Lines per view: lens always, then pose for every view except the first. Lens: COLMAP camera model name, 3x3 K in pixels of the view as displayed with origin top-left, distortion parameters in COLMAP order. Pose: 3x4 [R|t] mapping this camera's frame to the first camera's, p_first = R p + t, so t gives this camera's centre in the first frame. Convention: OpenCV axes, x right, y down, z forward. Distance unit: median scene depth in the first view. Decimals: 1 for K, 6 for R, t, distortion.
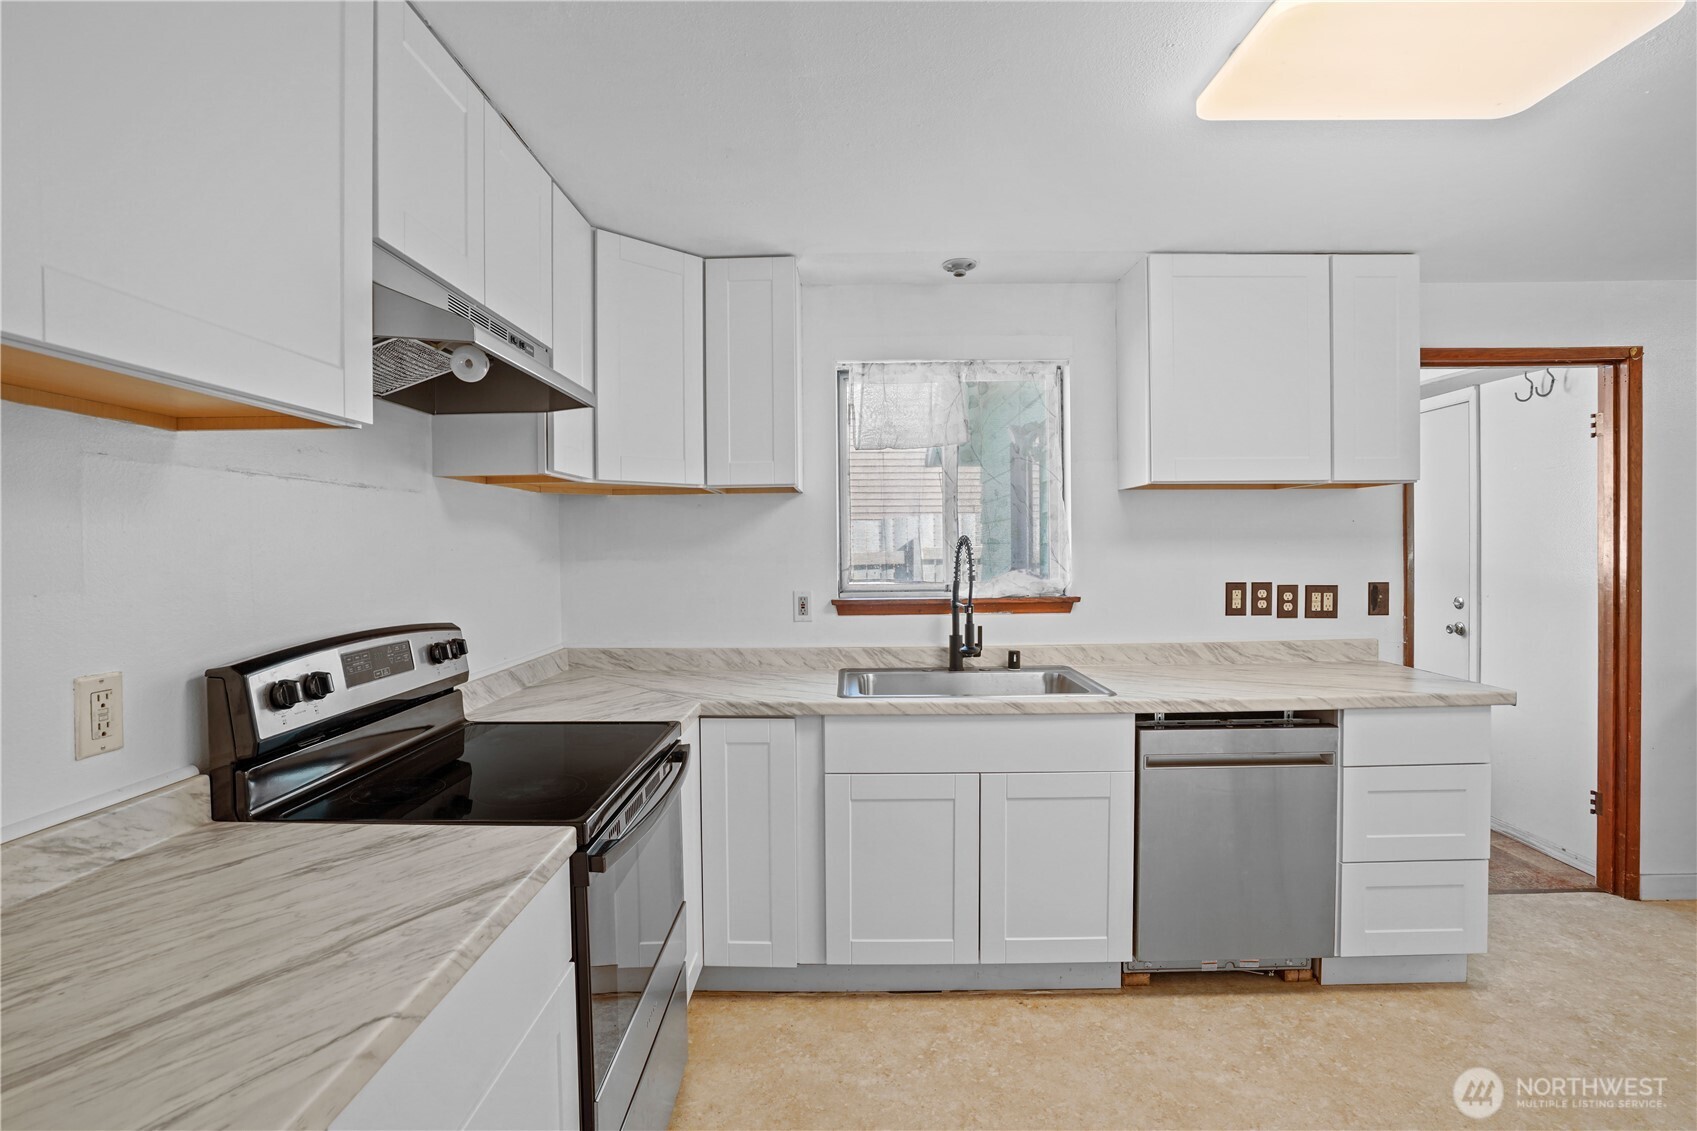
lens RADIAL K [[776.1, 0, 836.3], [0, 776.1, 585.4], [0, 0, 1]] dist [-0.002828, 0.000519]
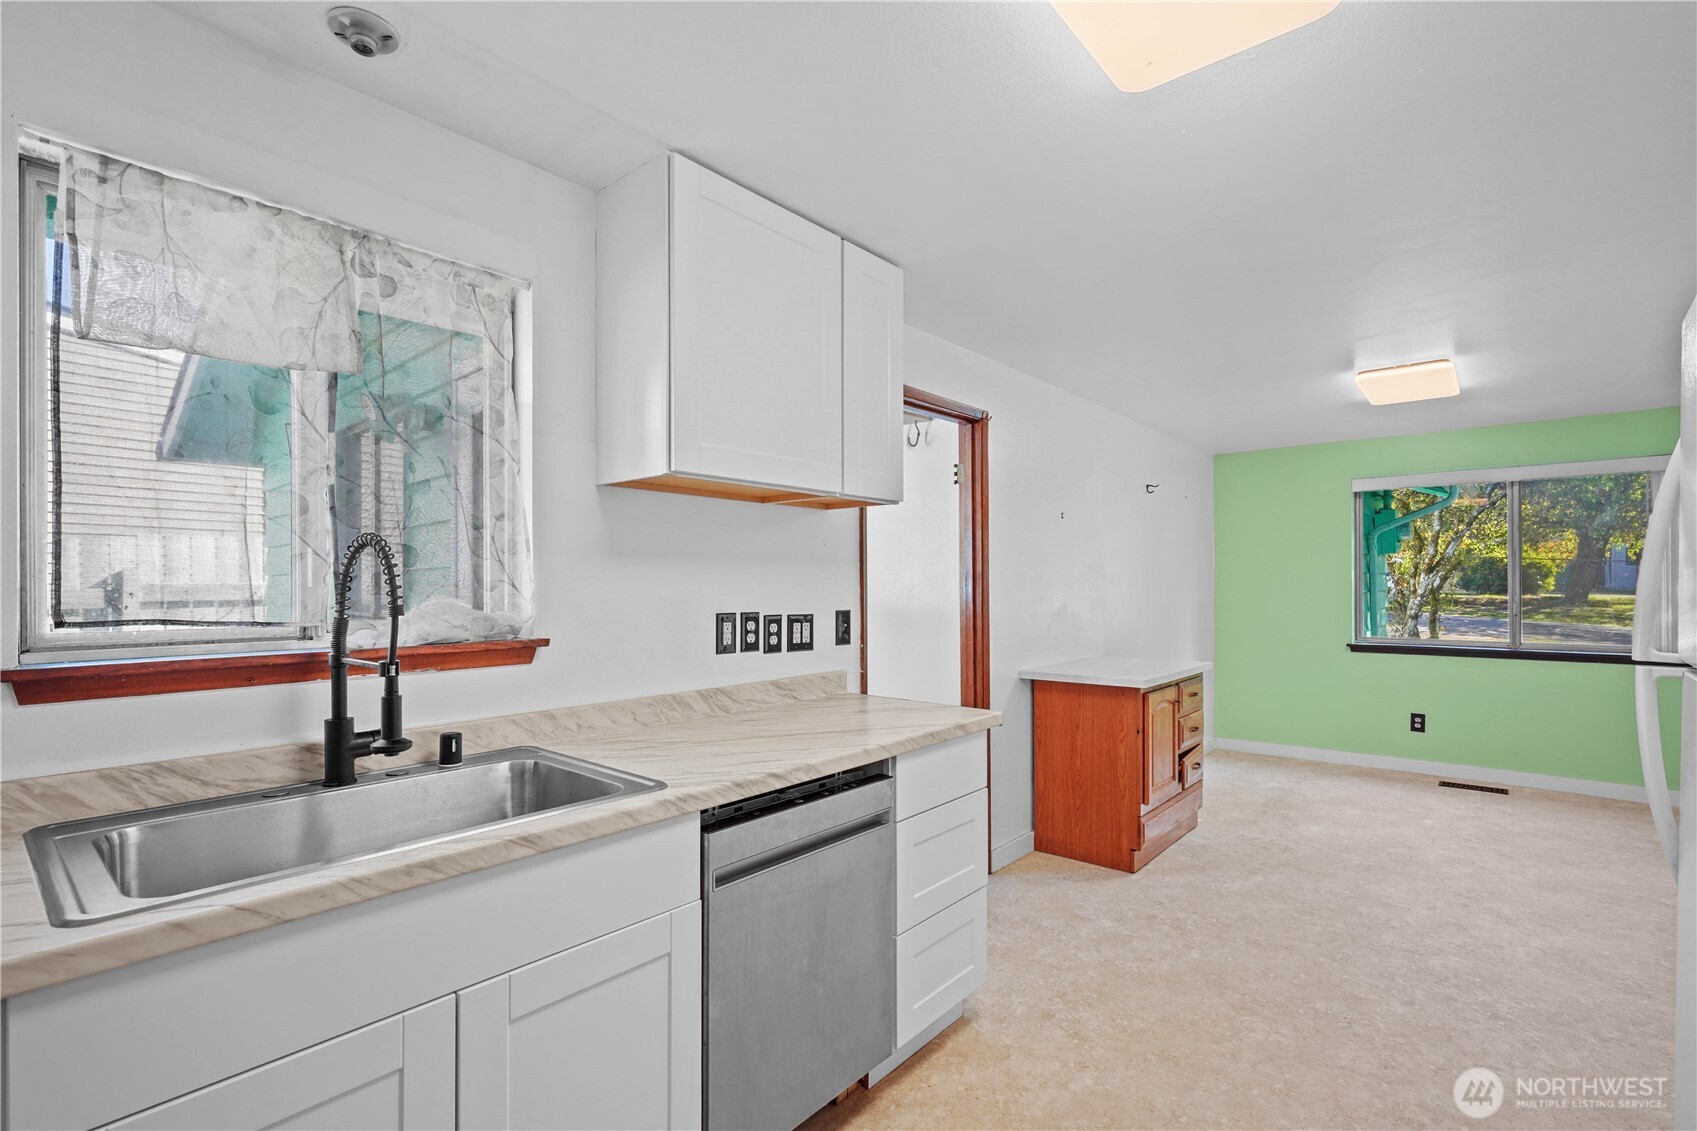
lens RADIAL K [[776.1, 0, 836.3], [0, 776.1, 585.4], [0, 0, 1]] dist [-0.002828, 0.000519]
pose [[0.648757, 0.011595, 0.760907, -0.032469], [0.033565, 0.998475, -0.043833, 0.007015], [-0.760255, 0.053977, 0.647379, 0.384423]]
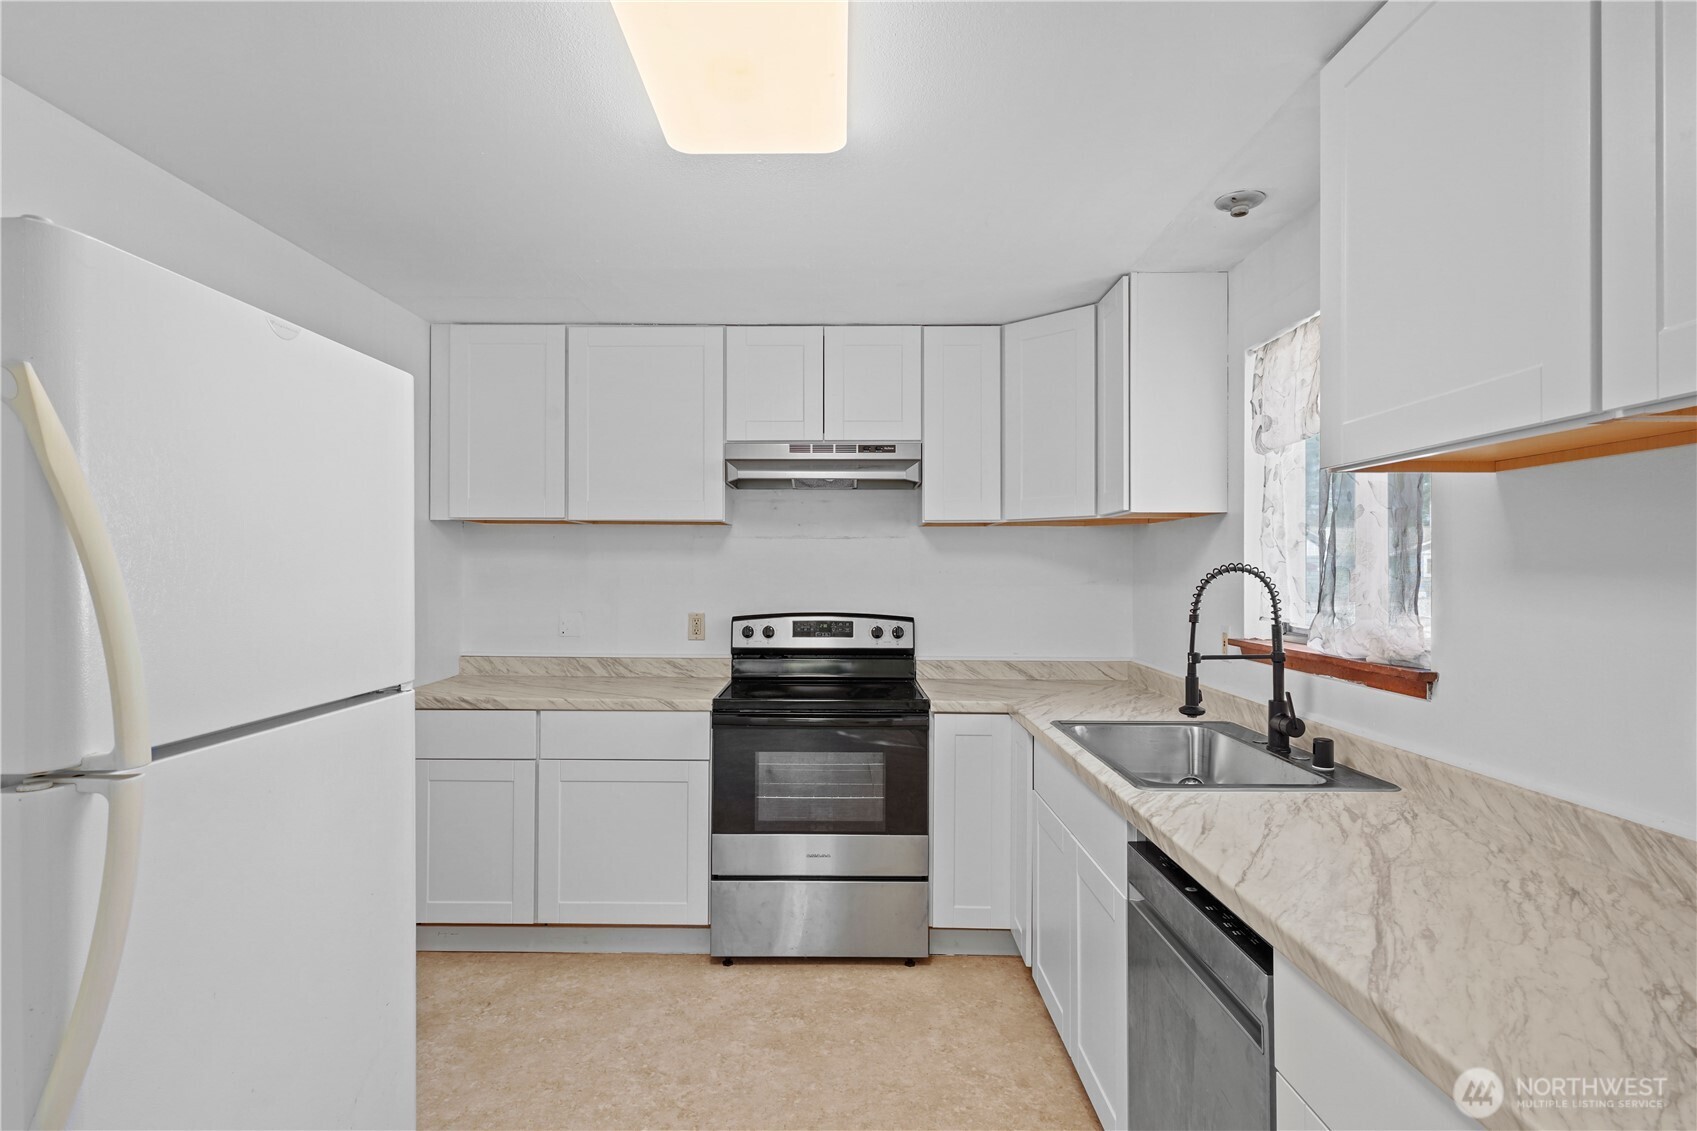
lens RADIAL K [[902.0, 0, 844.7], [0, 902.0, 588.6], [0, 0, 1]] dist [-0.000653, 0.000021]
pose [[0.013571, 0.033927, -0.999332, 0.952583], [-0.049135, 0.998239, 0.033222, -0.045048], [0.998700, 0.048651, 0.015214, 0.579103]]
